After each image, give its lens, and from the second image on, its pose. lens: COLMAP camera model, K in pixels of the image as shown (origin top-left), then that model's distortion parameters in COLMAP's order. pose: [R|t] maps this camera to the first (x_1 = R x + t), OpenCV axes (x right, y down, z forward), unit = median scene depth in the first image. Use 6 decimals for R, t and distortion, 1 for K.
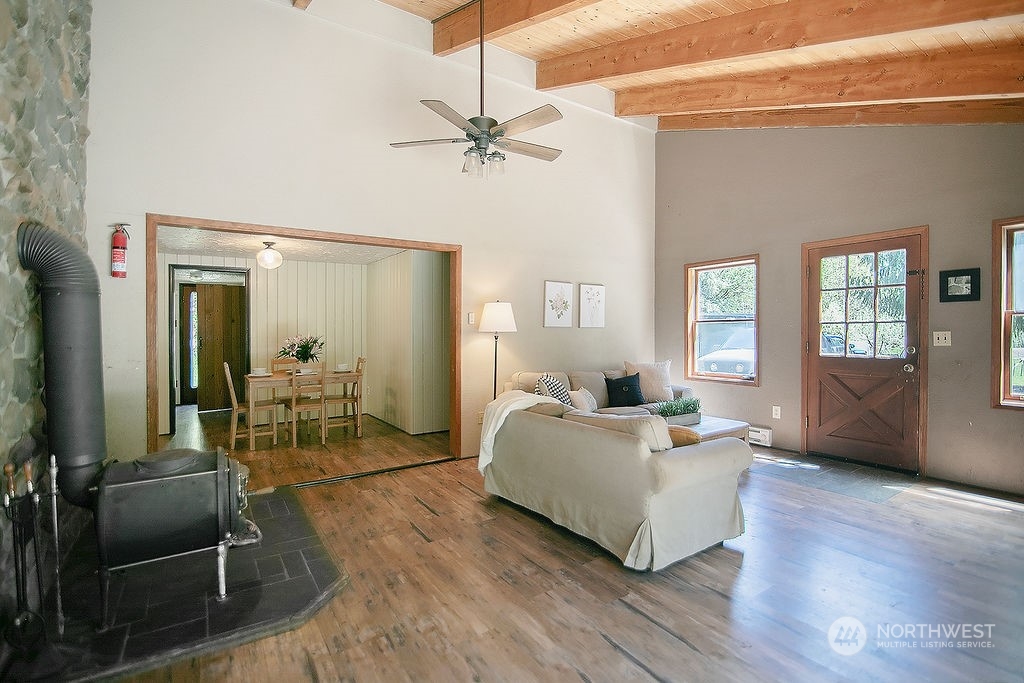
lens RADIAL K [[459.0, 0, 489.2], [0, 459.0, 341.0], [0, 0, 1]] dist [-0.018615, -0.000529]
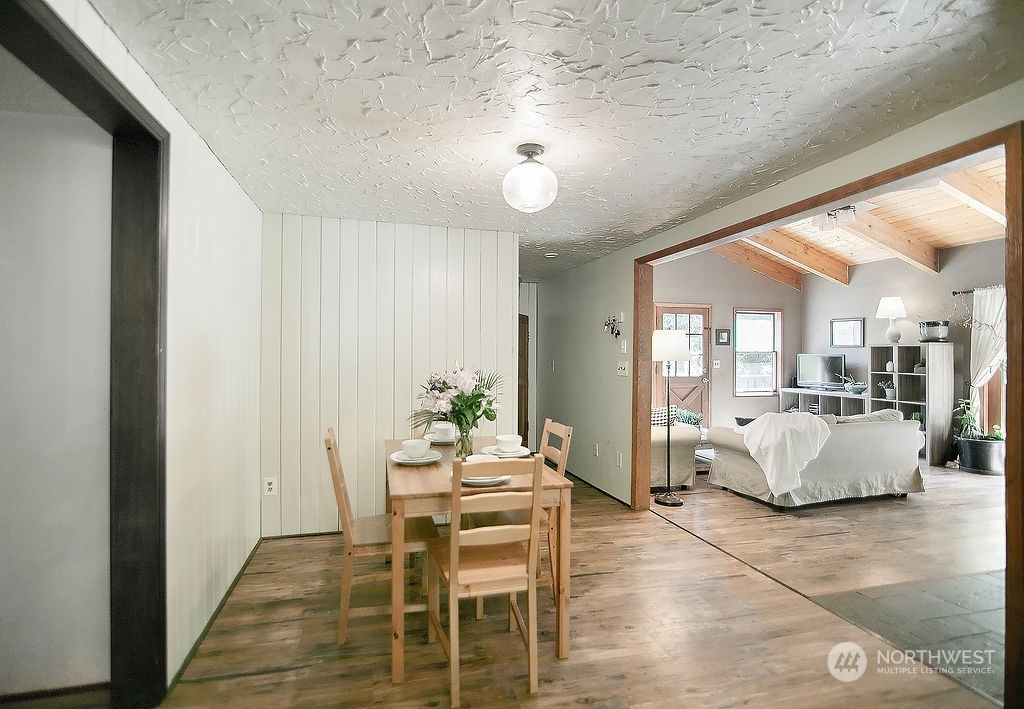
lens RADIAL K [[482.3, 0, 490.9], [0, 482.3, 352.5], [0, 0, 1]] dist [-0.019875, 0.000424]
pose [[0.337682, 0.015254, 0.941137, -1.311018], [0.015871, 0.999634, -0.021897, -0.026403], [-0.941126, 0.022331, 0.337316, 1.266578]]
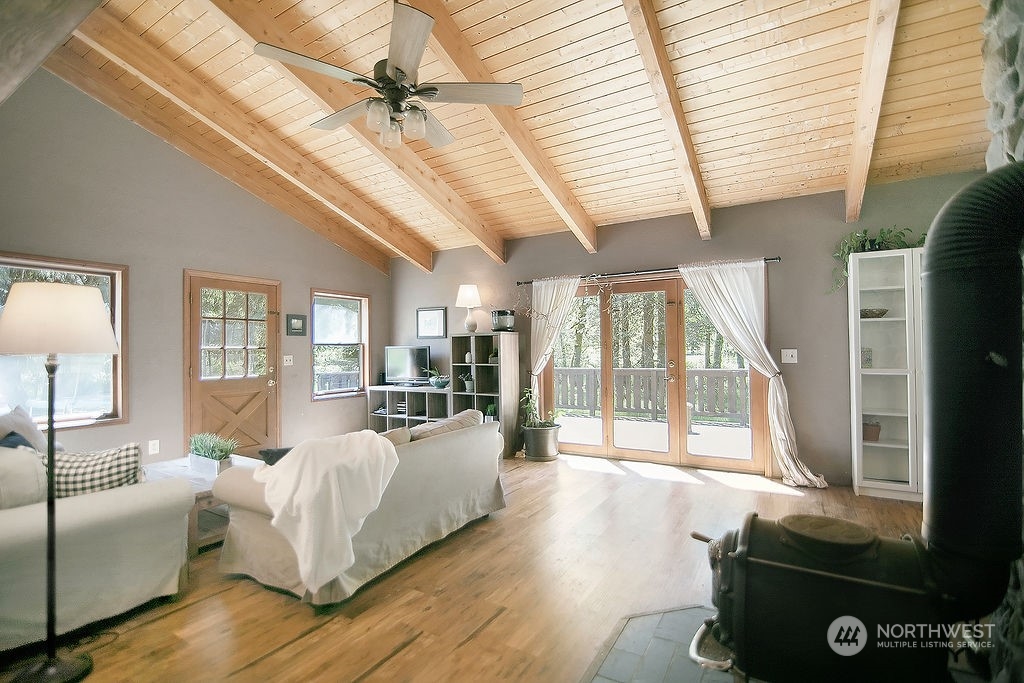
lens RADIAL K [[459.0, 0, 521.2], [0, 459.0, 345.7], [0, 0, 1]] dist [-0.018615, -0.000529]
pose [[-0.453964, 0.025712, 0.890649, -0.682262], [0.040209, 0.999156, -0.008350, -0.010213], [-0.890112, 0.032022, -0.454615, 1.040230]]
